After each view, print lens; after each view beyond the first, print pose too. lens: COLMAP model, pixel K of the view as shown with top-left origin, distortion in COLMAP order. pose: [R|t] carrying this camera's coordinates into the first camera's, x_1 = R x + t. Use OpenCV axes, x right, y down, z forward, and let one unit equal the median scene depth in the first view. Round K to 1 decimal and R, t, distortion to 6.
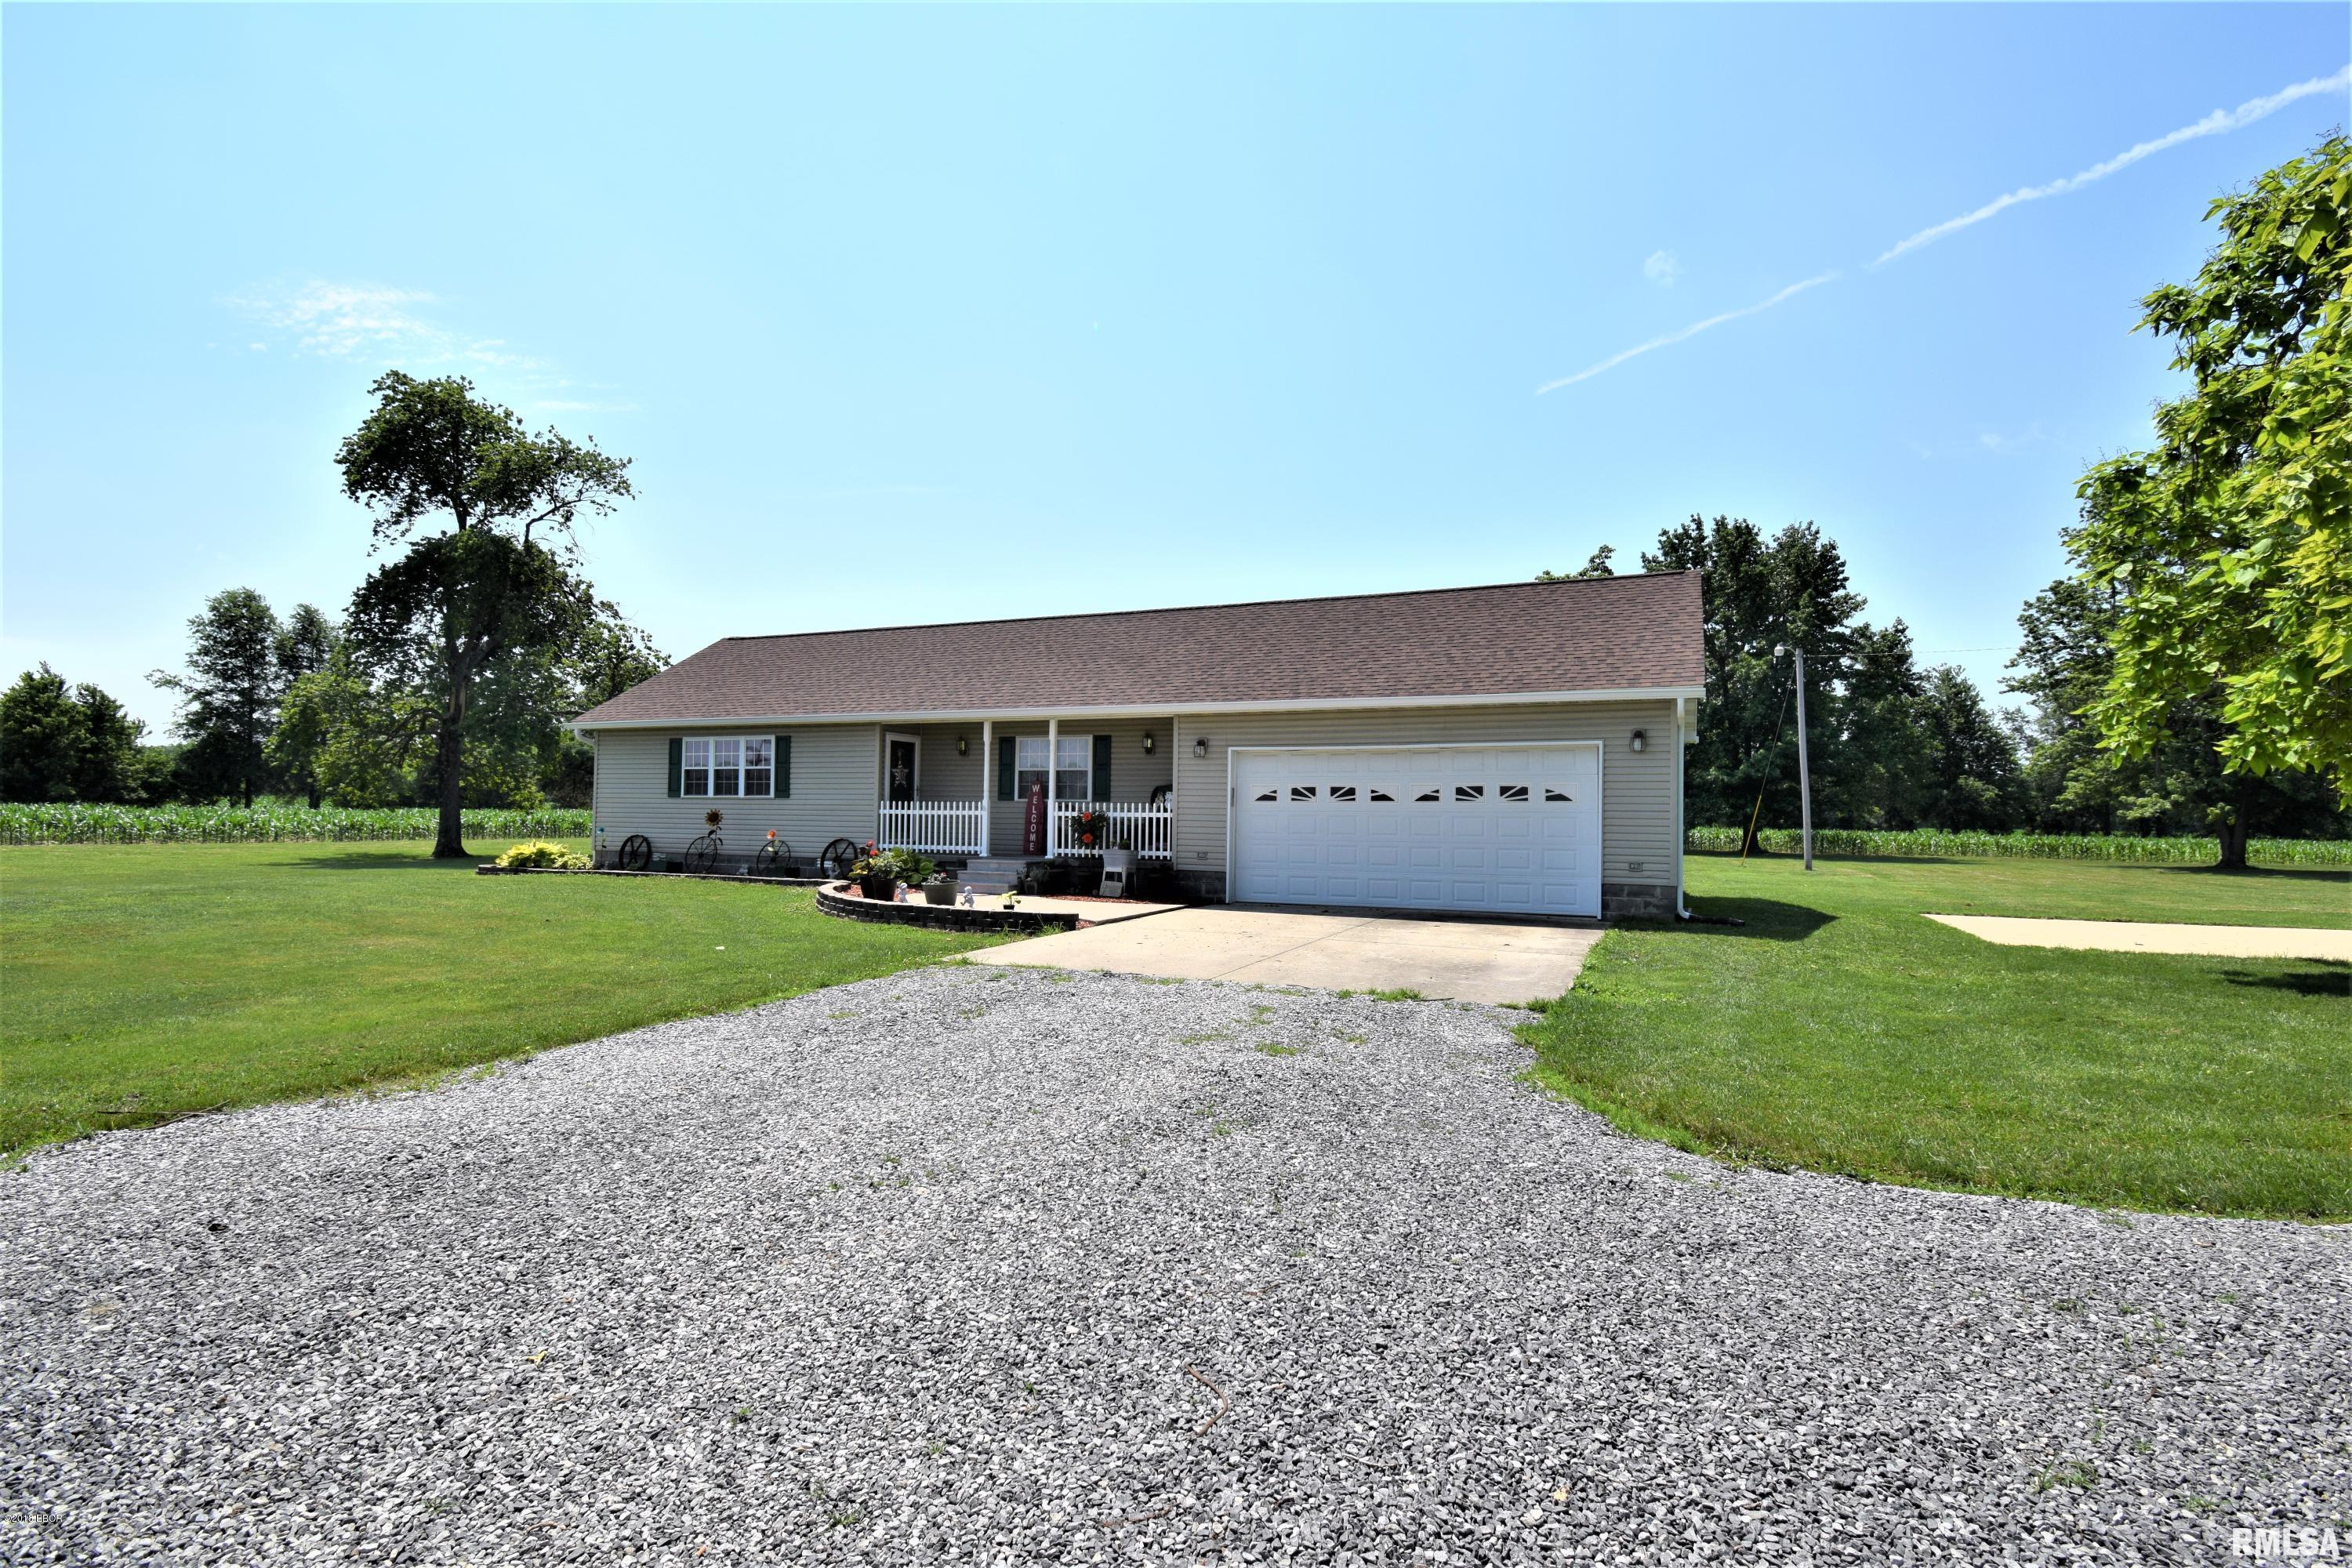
lens RADIAL K [[1118.0, 0, 1188.2], [0, 1118.0, 783.4], [0, 0, 1]] dist [0.023645, -0.028043]
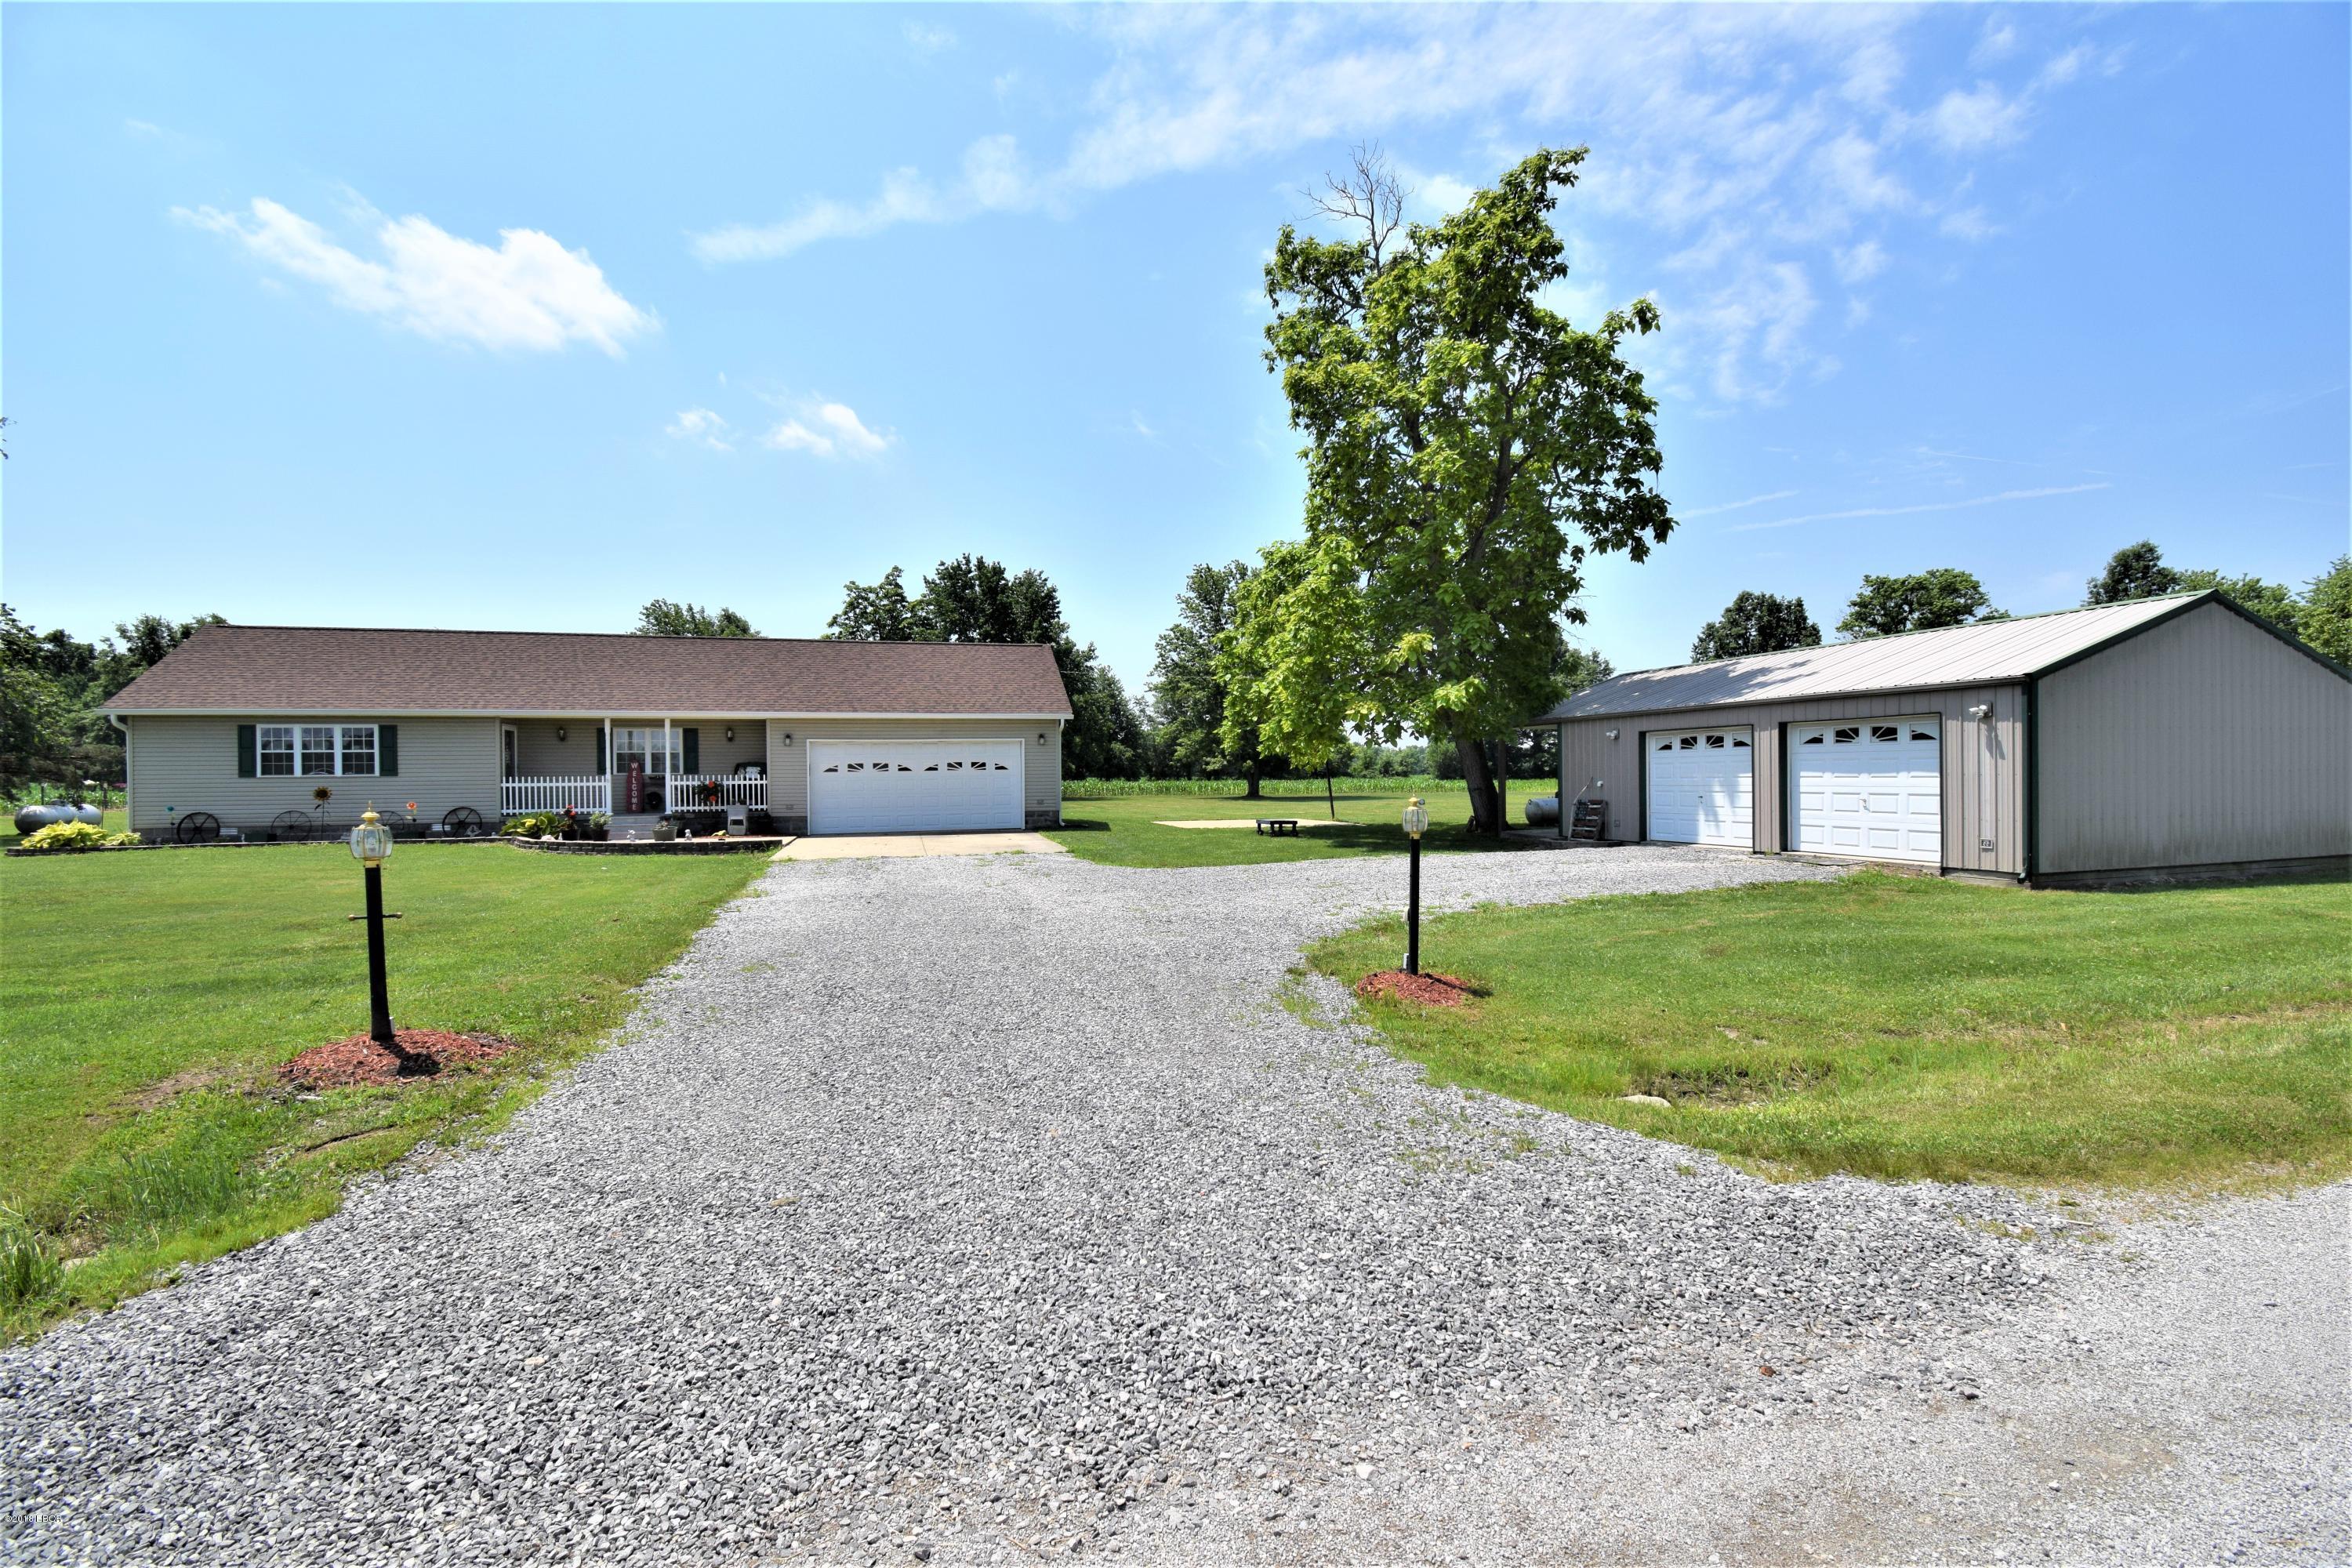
lens RADIAL K [[1040.0, 0, 1182.8], [0, 1040.0, 780.9], [0, 0, 1]] dist [0.023463, -0.029337]
pose [[0.771605, -0.024543, 0.635628, -0.439685], [0.001285, 0.999313, 0.037027, -0.023834], [-0.636101, -0.027754, 0.771107, -0.445870]]
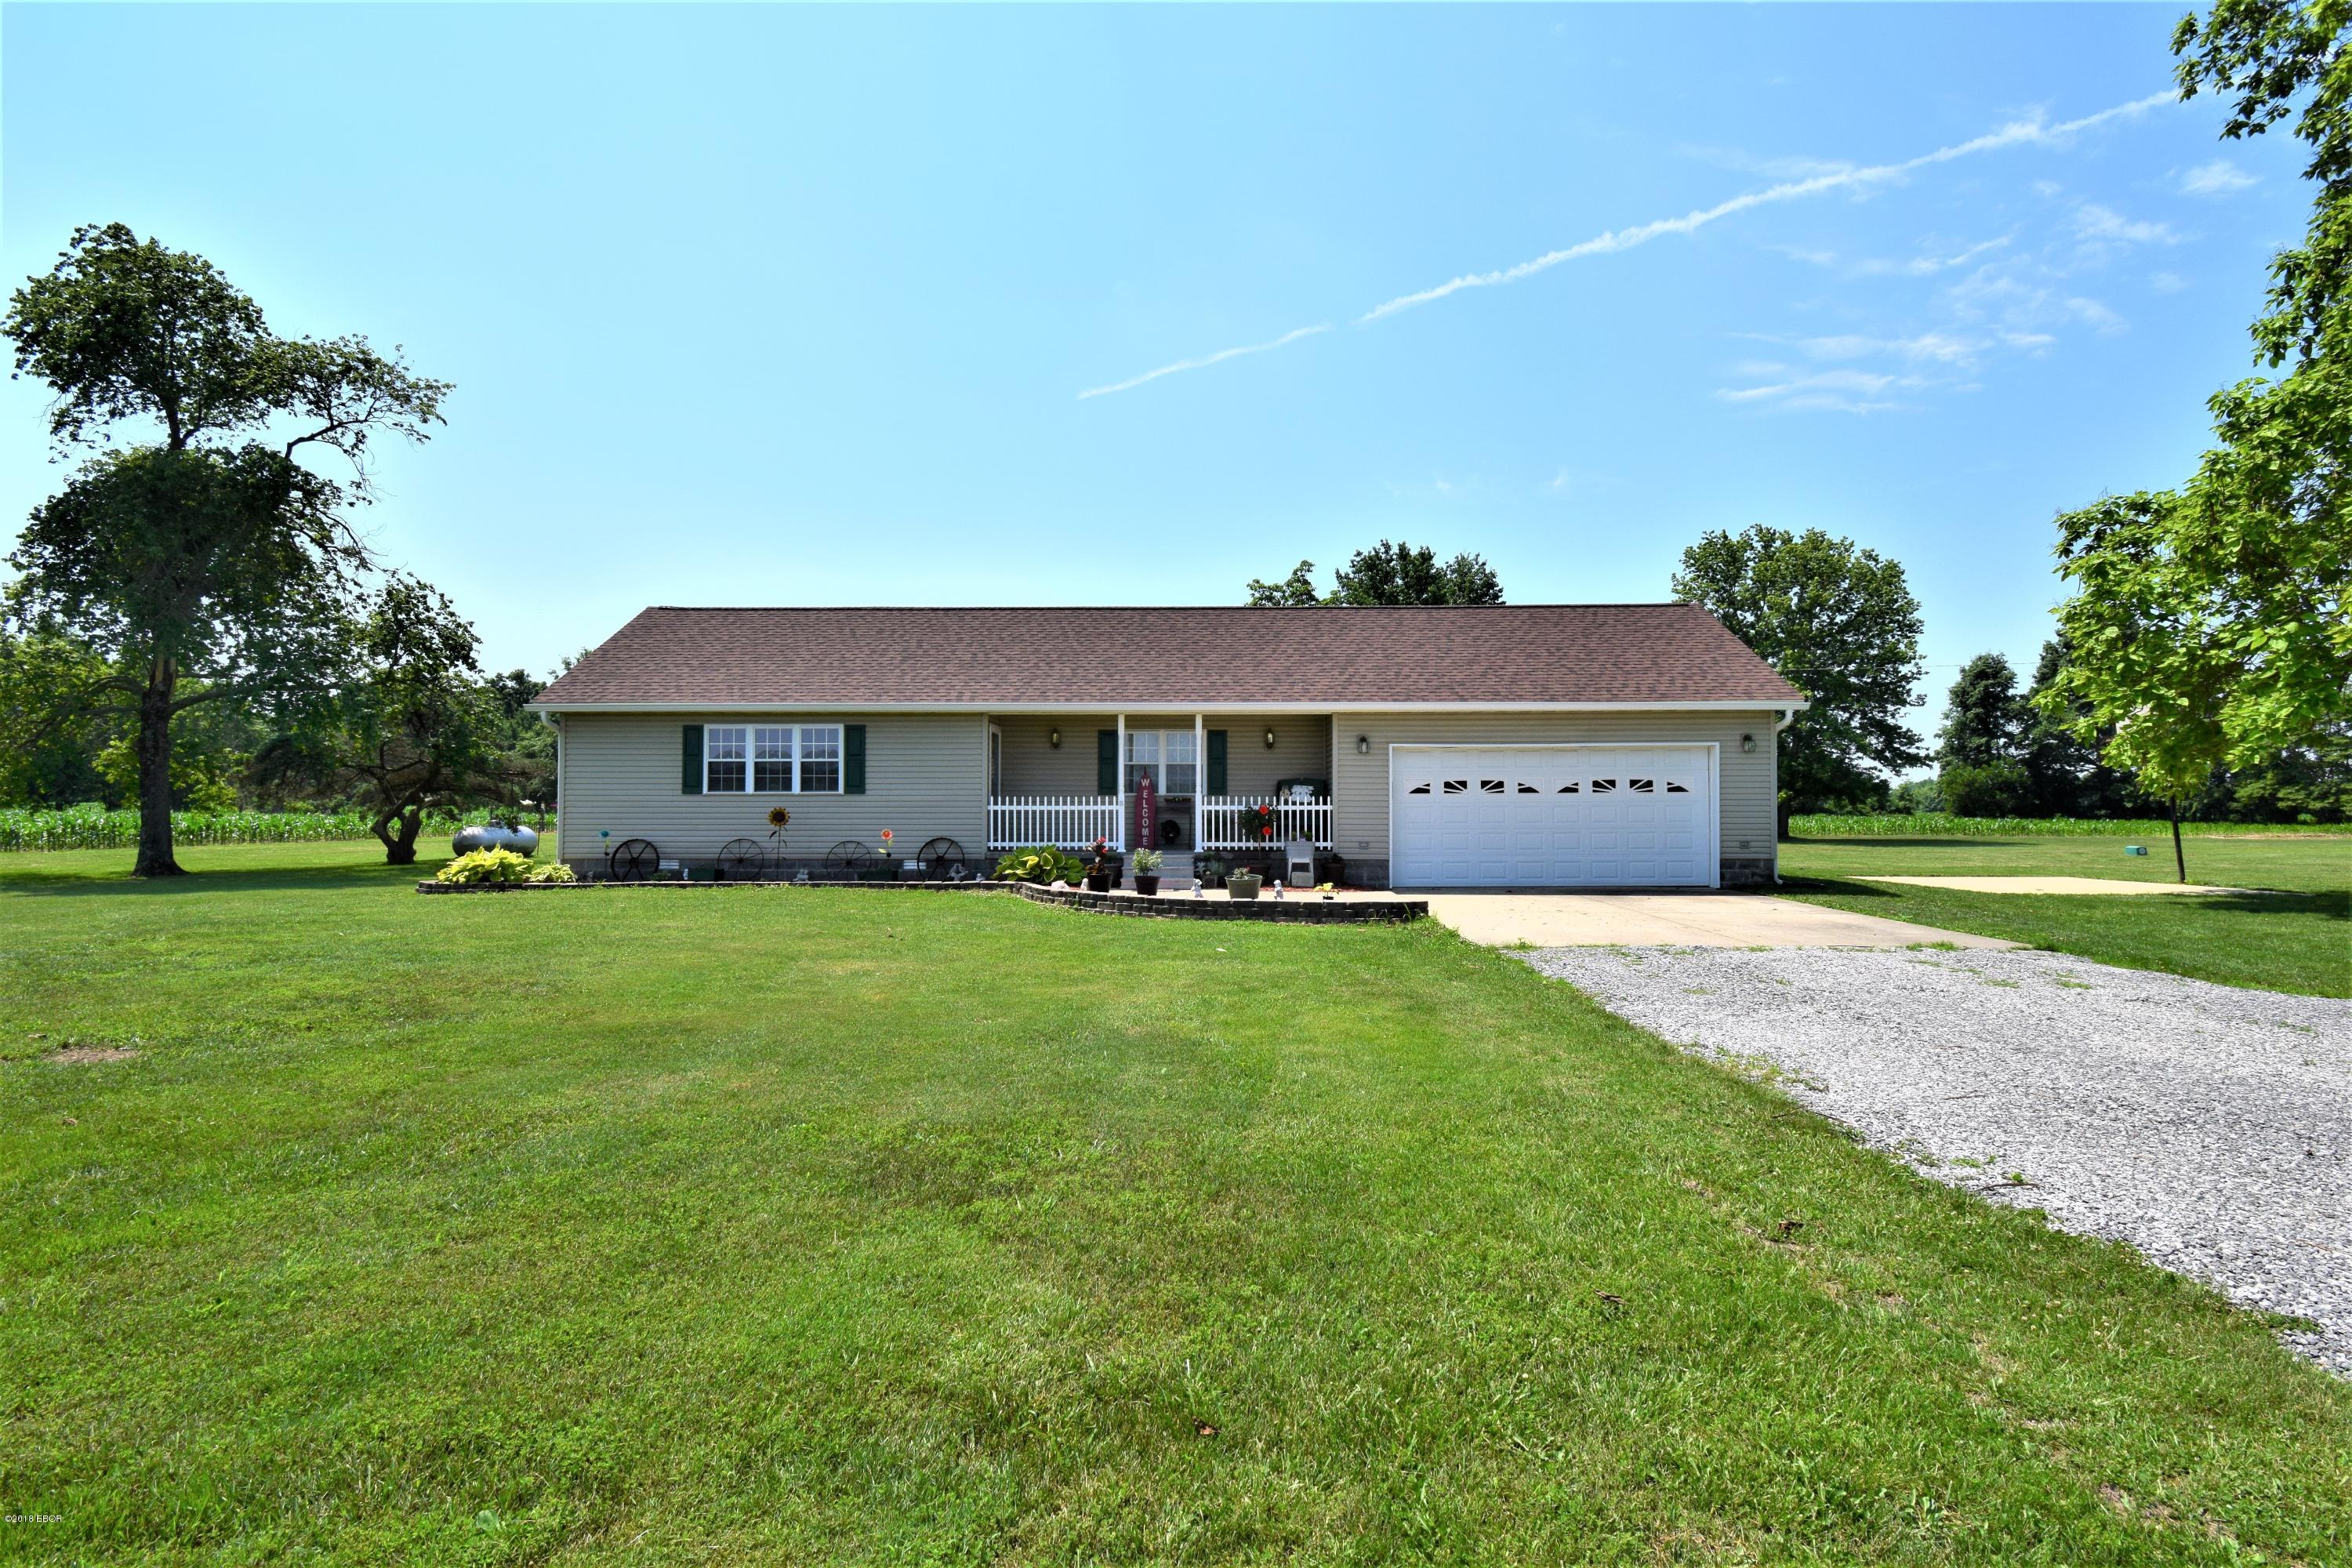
lens RADIAL K [[1118.0, 0, 1188.2], [0, 1118.0, 783.4], [0, 0, 1]] dist [0.023645, -0.028043]
pose [[0.923003, -0.004229, 0.384769, -0.485160], [0.000763, 0.999958, 0.009159, -0.003787], [-0.384792, -0.008160, 0.922967, 0.069102]]
